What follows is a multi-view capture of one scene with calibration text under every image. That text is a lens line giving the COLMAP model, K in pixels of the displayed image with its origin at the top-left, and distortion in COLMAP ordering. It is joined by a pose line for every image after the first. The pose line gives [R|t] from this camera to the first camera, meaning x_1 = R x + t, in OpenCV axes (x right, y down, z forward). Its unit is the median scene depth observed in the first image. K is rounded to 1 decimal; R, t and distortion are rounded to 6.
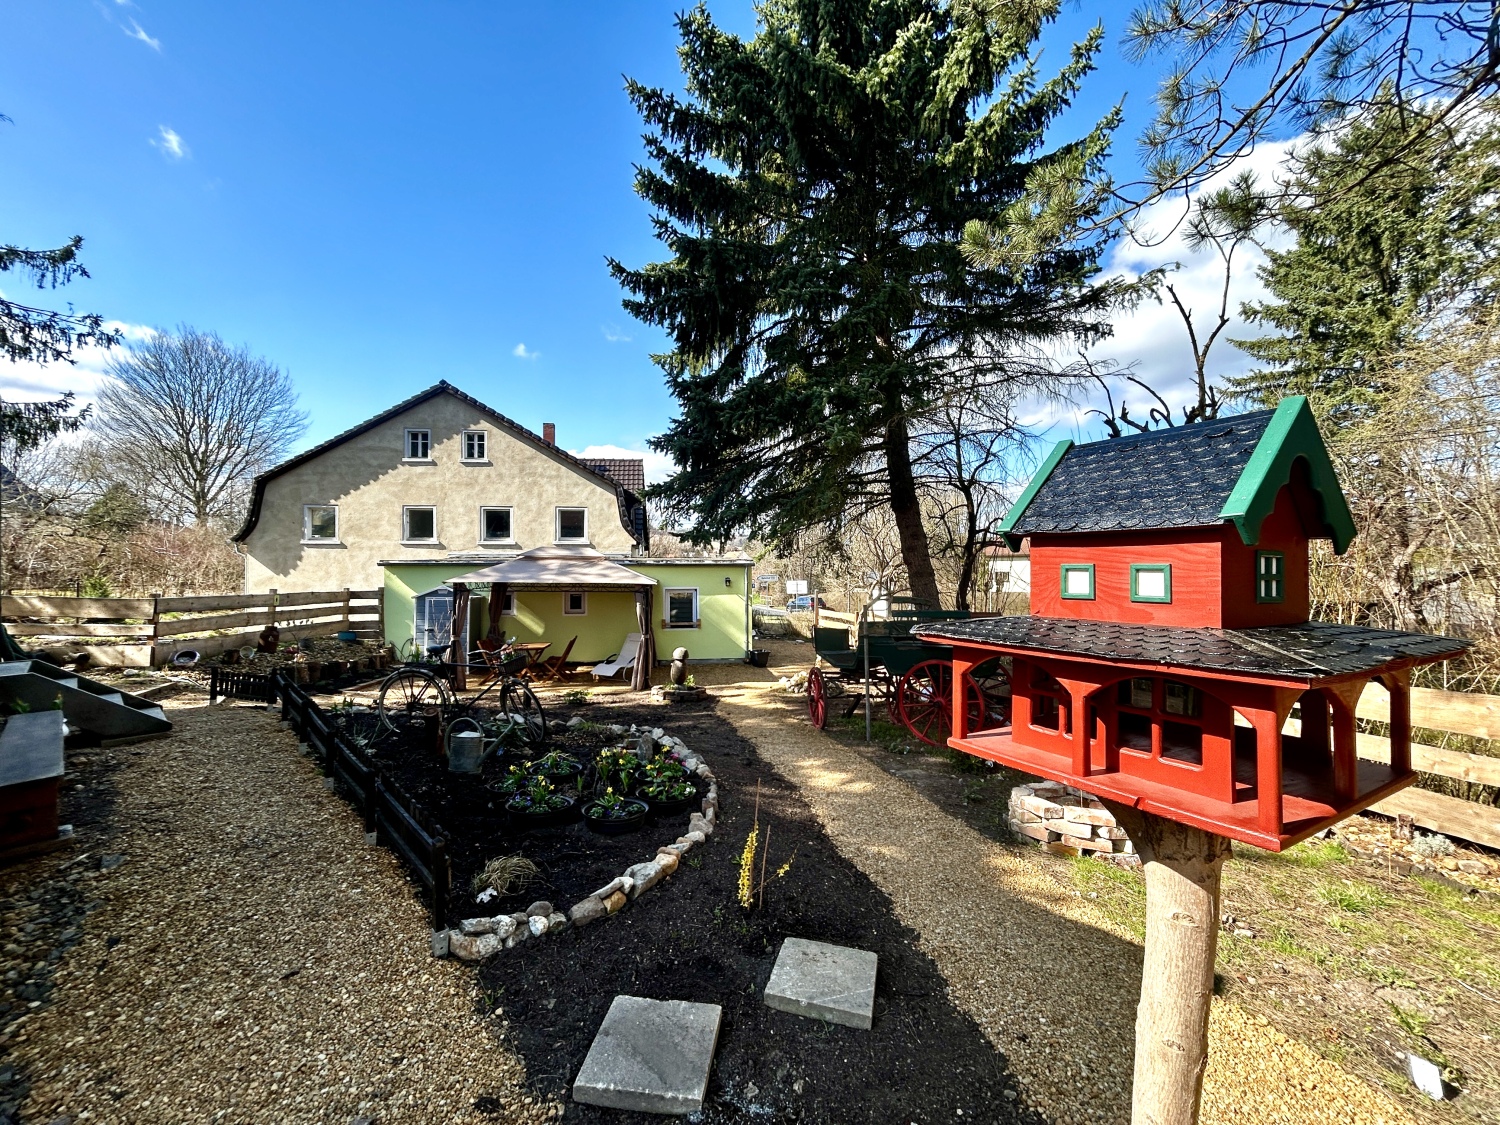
lens RADIAL K [[603.1, 0, 750.0], [0, 603.1, 562.5], [0, 0, 1]] dist [-0.015477, 0.009102]
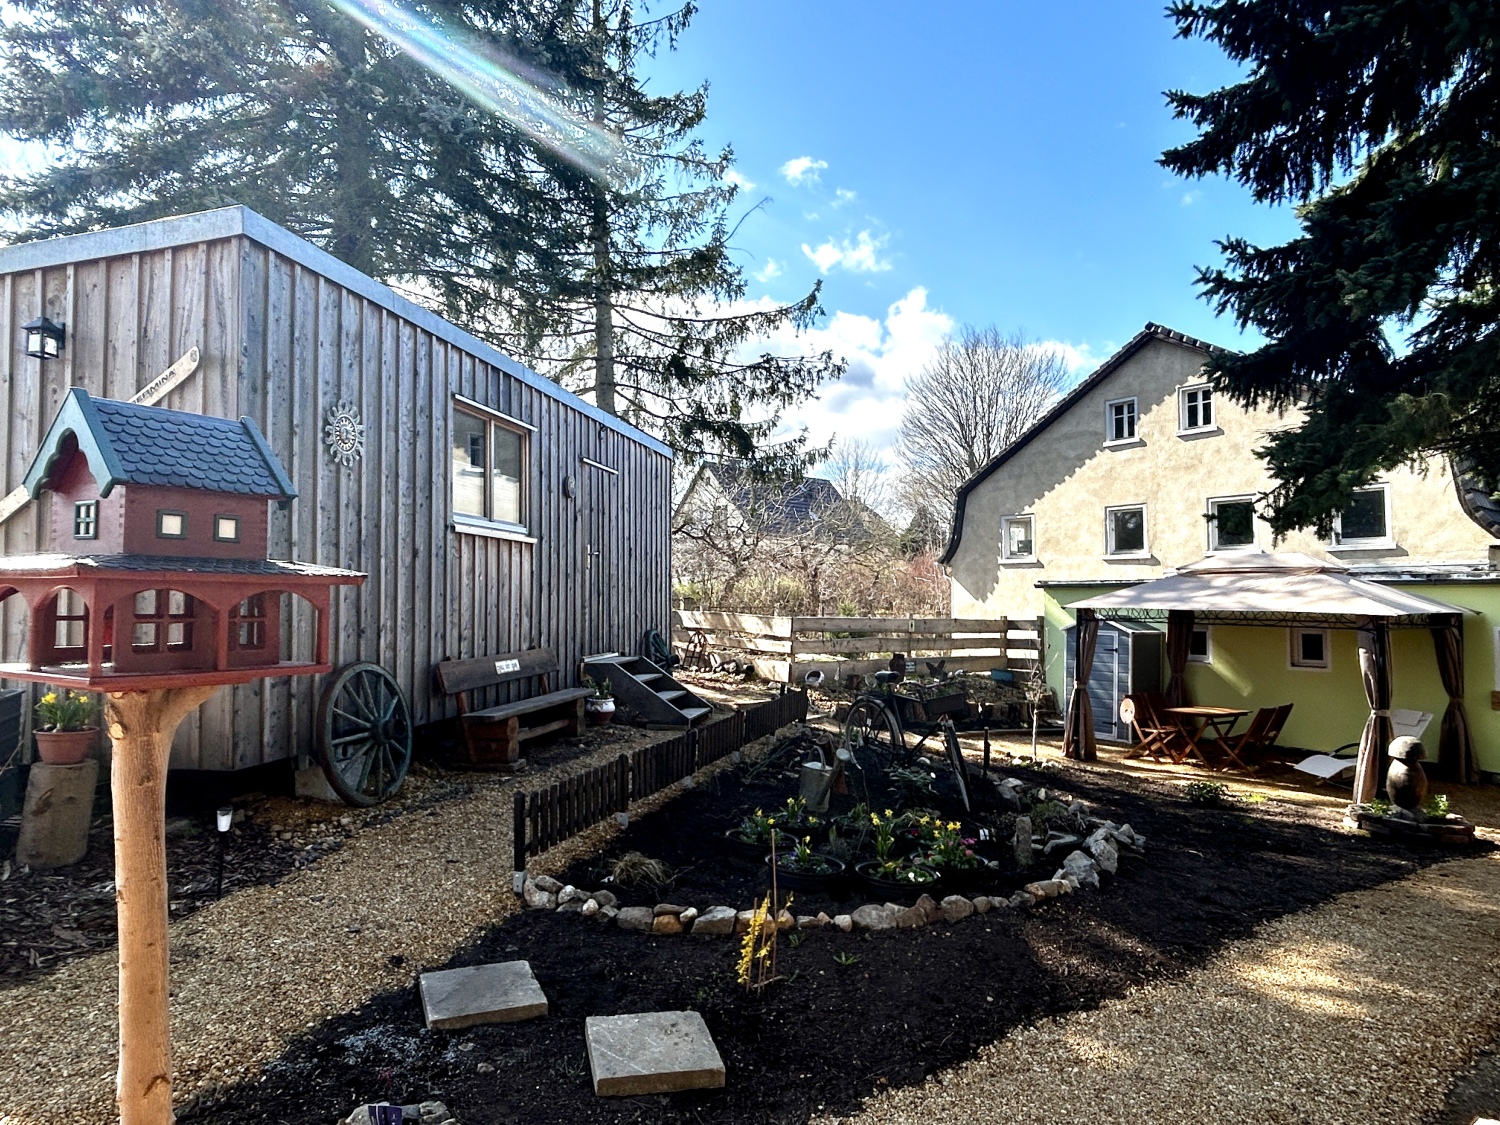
lens RADIAL K [[926.1, 0, 750.0], [0, 926.1, 562.5], [0, 0, 1]] dist [-0.017458, -0.000625]
pose [[0.503957, -0.032036, -0.863135, 0.219488], [0.003168, 0.999374, -0.035244, 0.013828], [0.863723, 0.015027, 0.503743, 0.081881]]
